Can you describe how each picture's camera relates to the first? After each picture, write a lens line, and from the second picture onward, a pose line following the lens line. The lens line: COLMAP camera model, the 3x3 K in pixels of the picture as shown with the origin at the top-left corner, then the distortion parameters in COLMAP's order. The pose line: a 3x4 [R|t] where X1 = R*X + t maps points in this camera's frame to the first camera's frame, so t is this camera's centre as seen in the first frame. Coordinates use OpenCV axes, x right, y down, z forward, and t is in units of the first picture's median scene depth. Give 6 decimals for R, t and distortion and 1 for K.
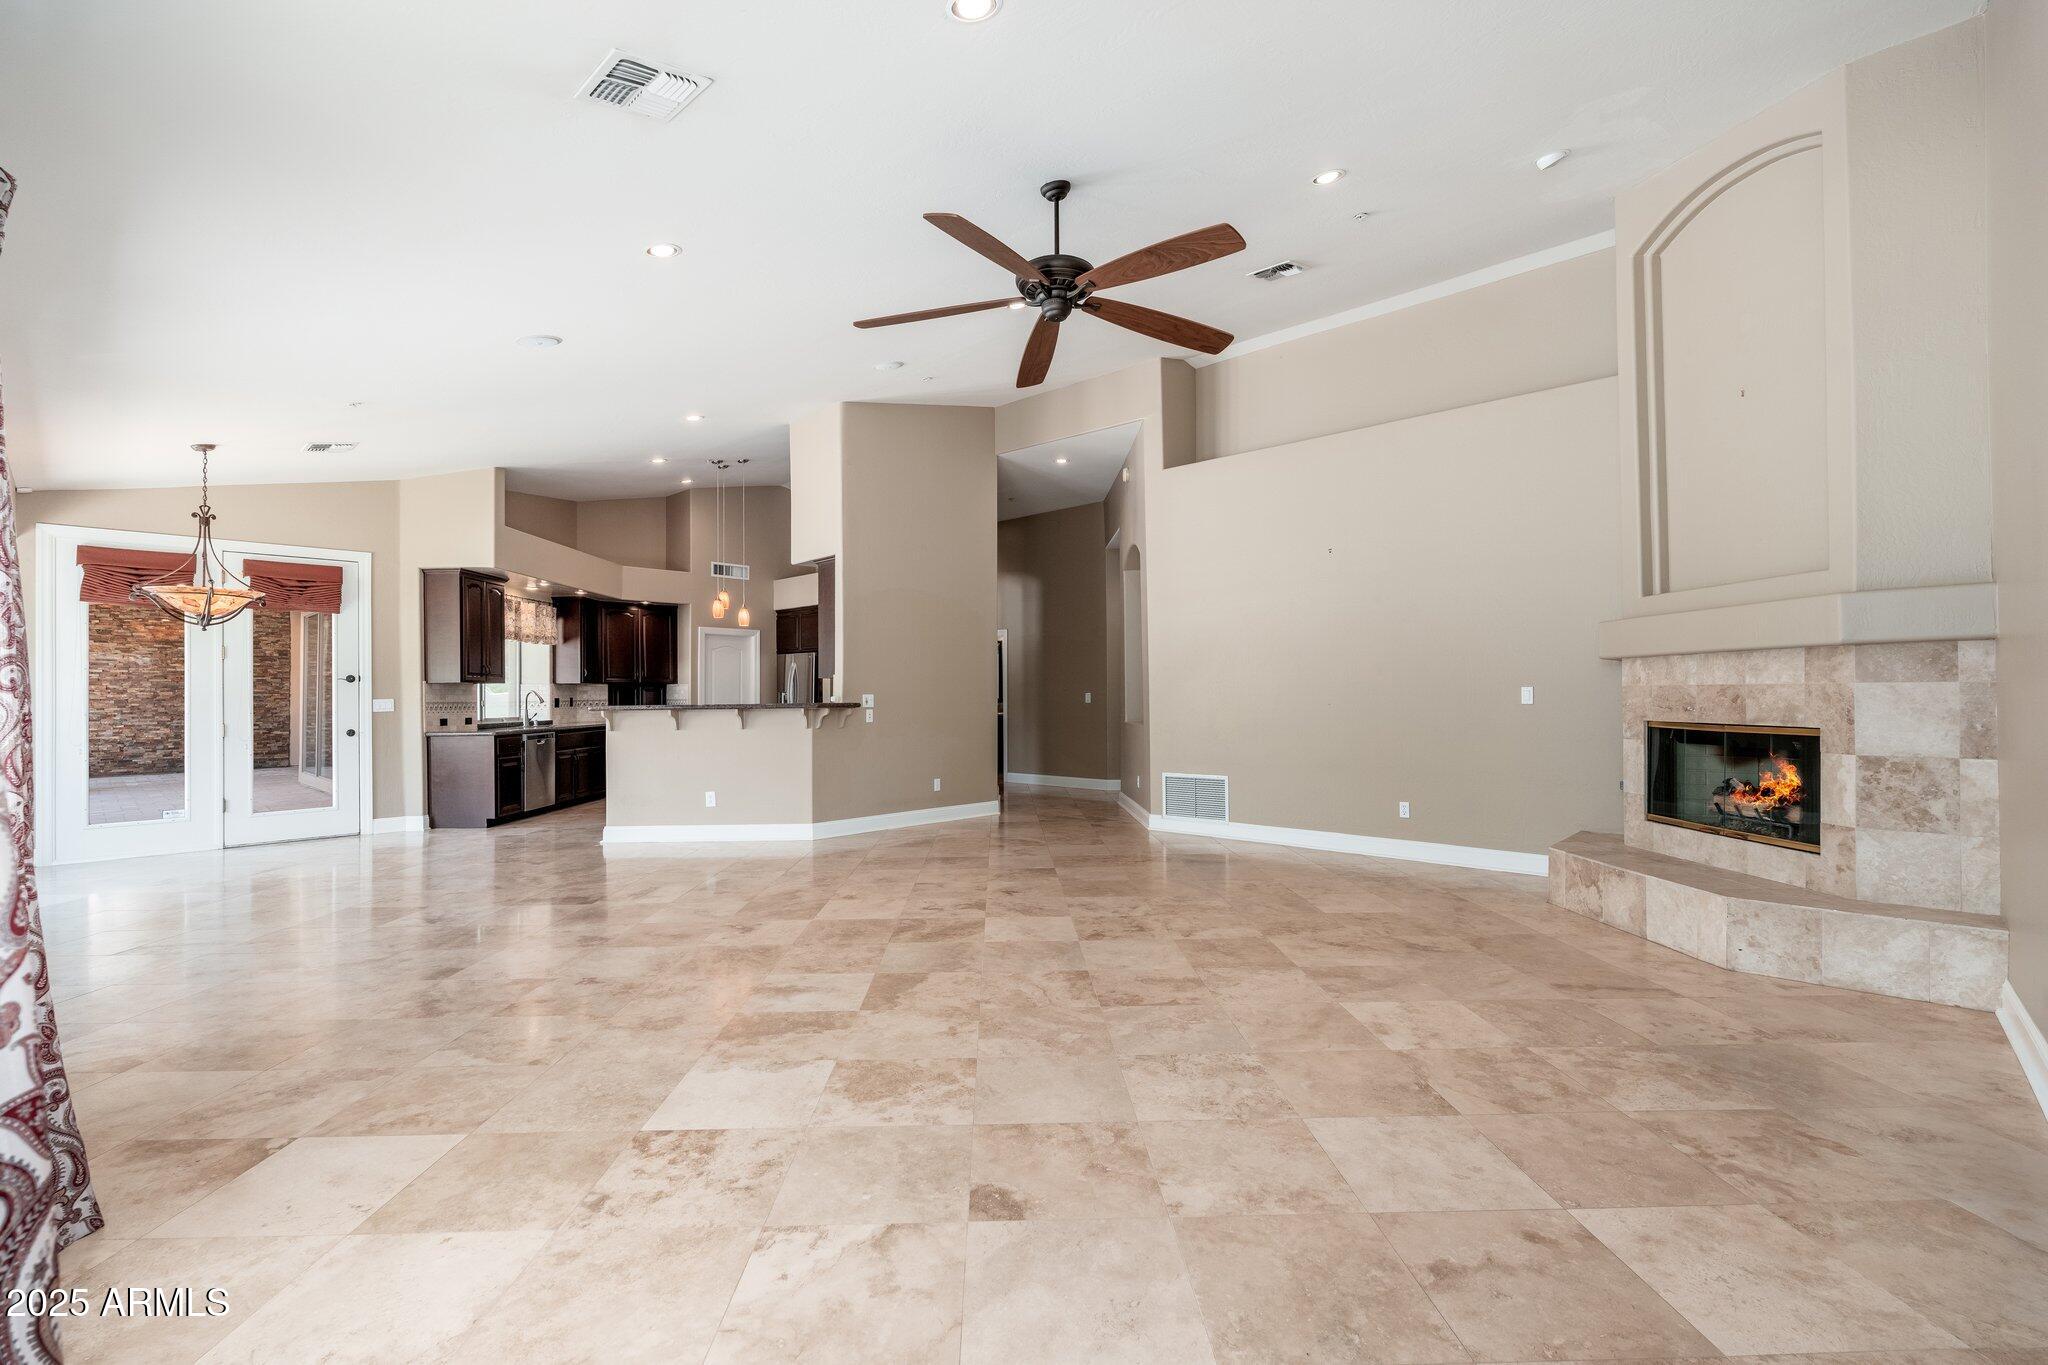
lens RADIAL K [[889.9, 0, 1015.4], [0, 889.9, 686.8], [0, 0, 1]] dist [-0.003465, -0.000084]
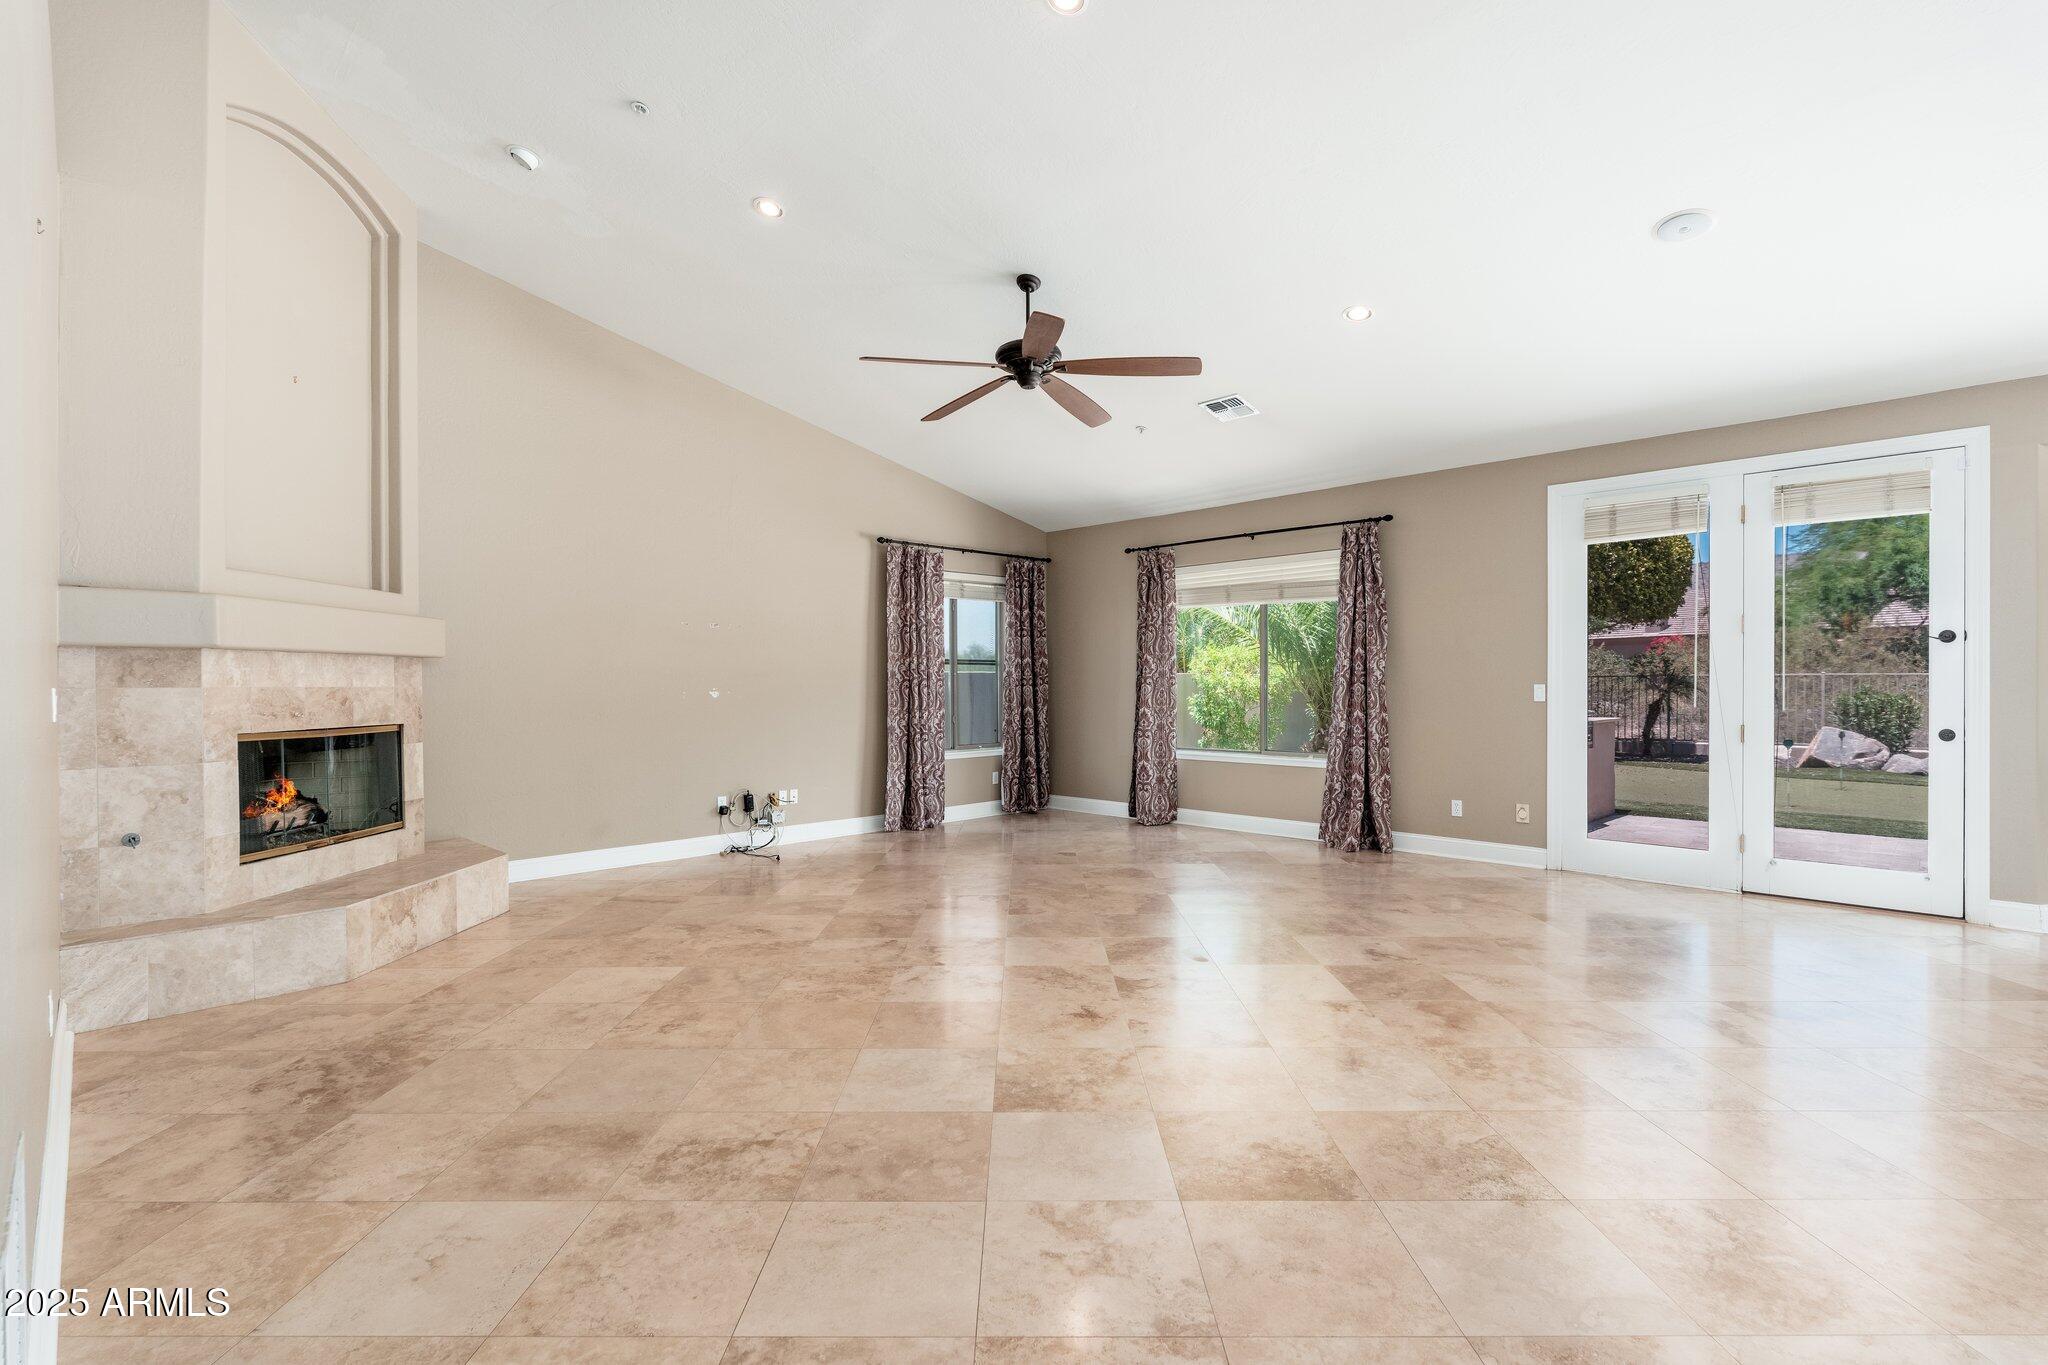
lens RADIAL K [[938.2, 0, 1024.0], [0, 938.2, 682.5], [0, 0, 1]] dist [-0.000734, 0.000016]
pose [[-0.999614, 0.010550, 0.025710, 0.011326], [0.010295, 0.999897, -0.010028, 0.005595], [-0.025813, -0.009759, -0.999619, 1.085615]]
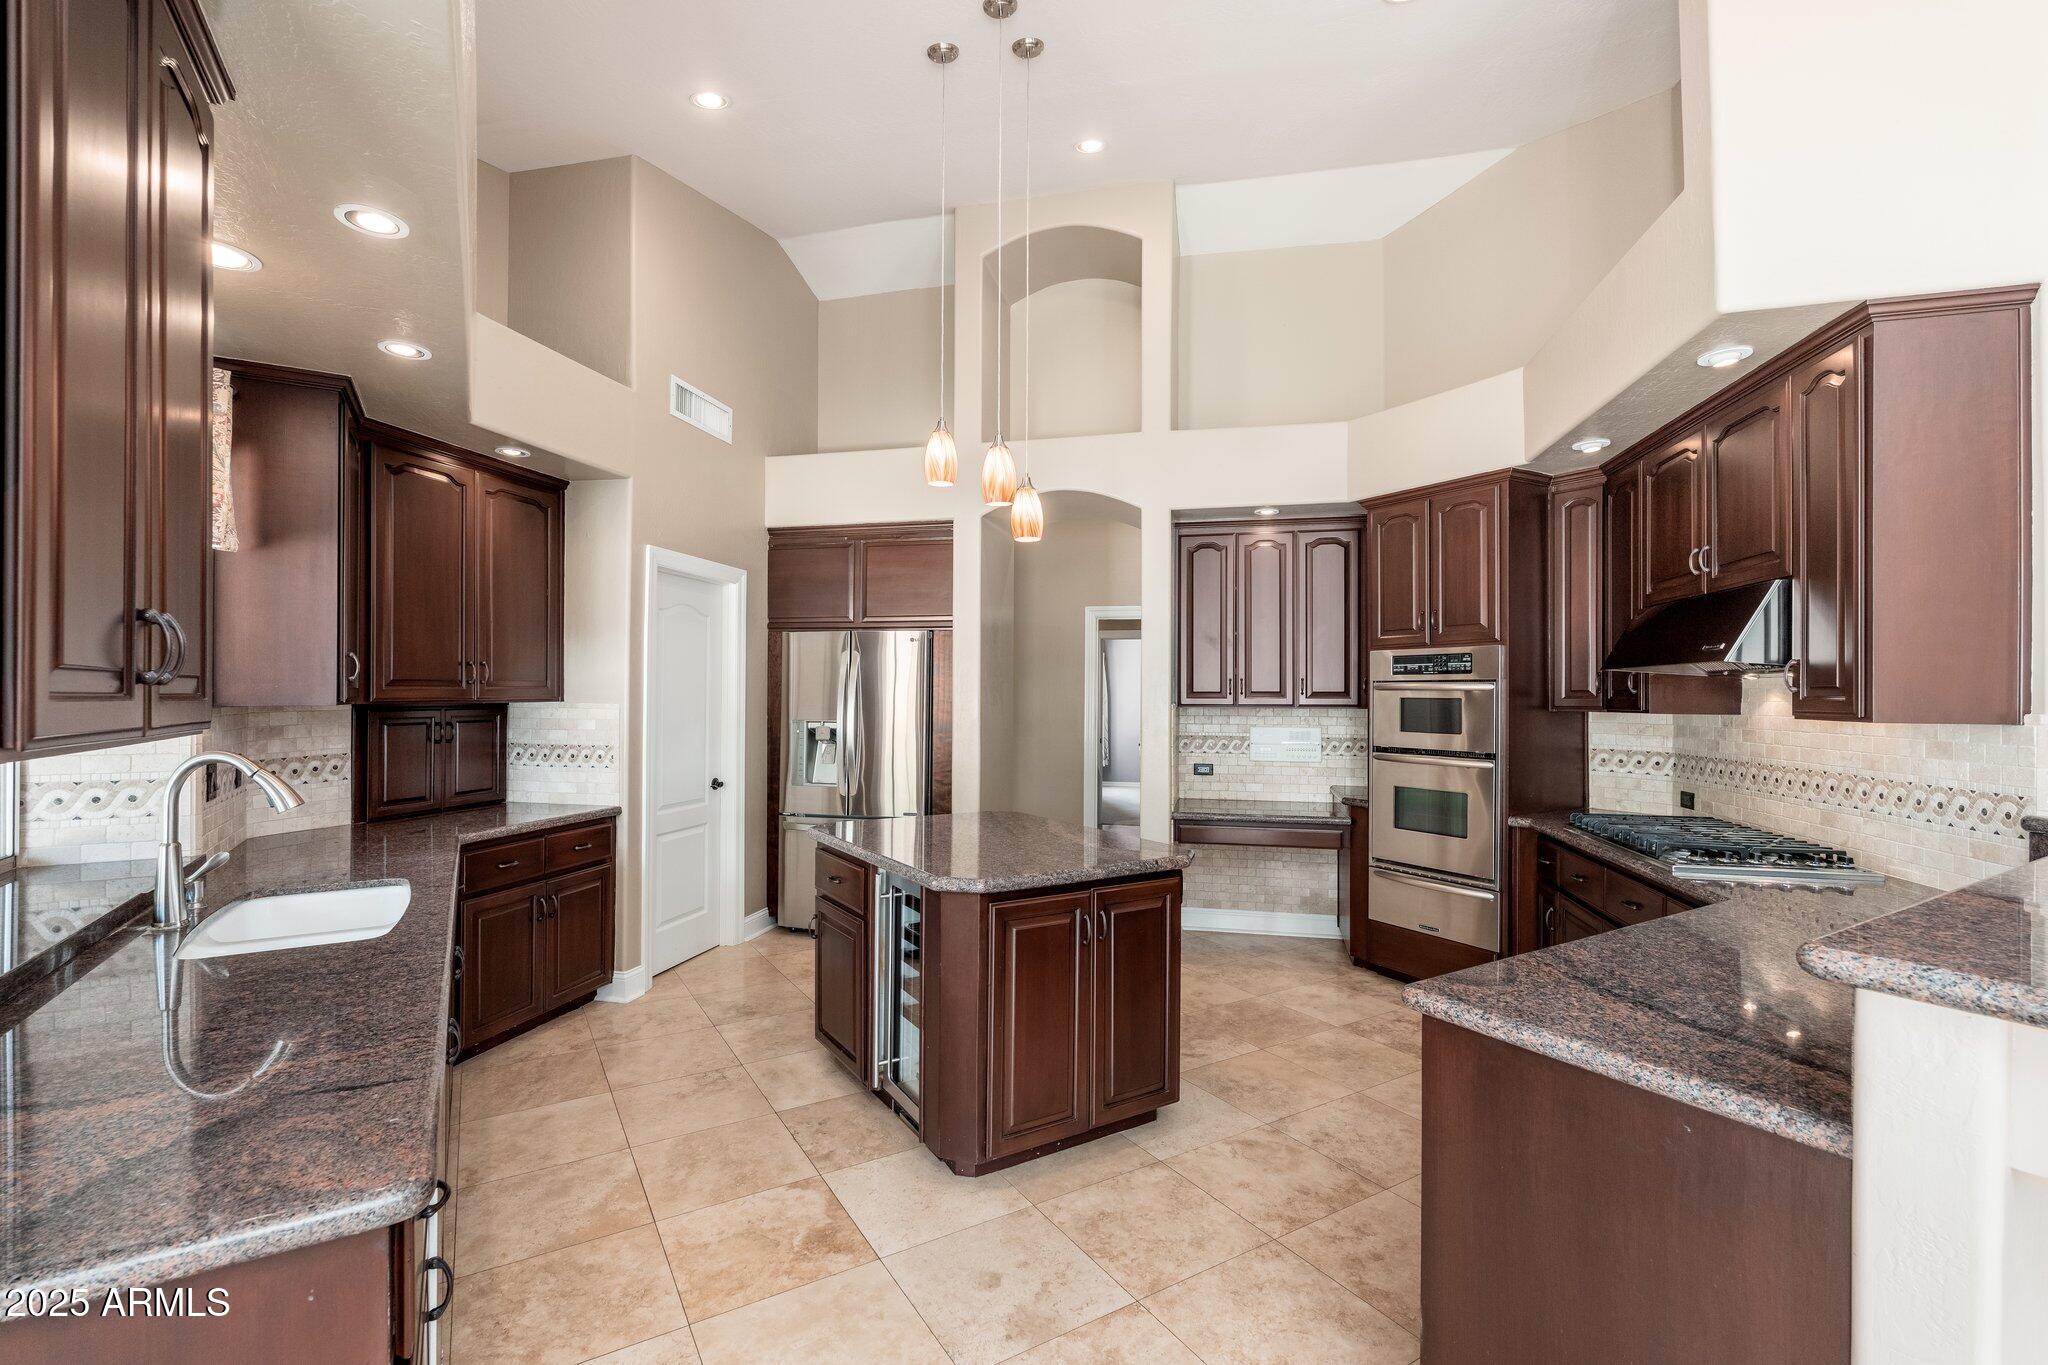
lens RADIAL K [[889.9, 0, 1015.4], [0, 889.9, 686.8], [0, 0, 1]] dist [-0.003465, -0.000084]
pose [[0.863610, 0.014806, 0.503943, -0.591394], [-0.015657, 0.999874, -0.002545, -0.016074], [-0.503917, -0.005692, 0.863733, 0.884744]]
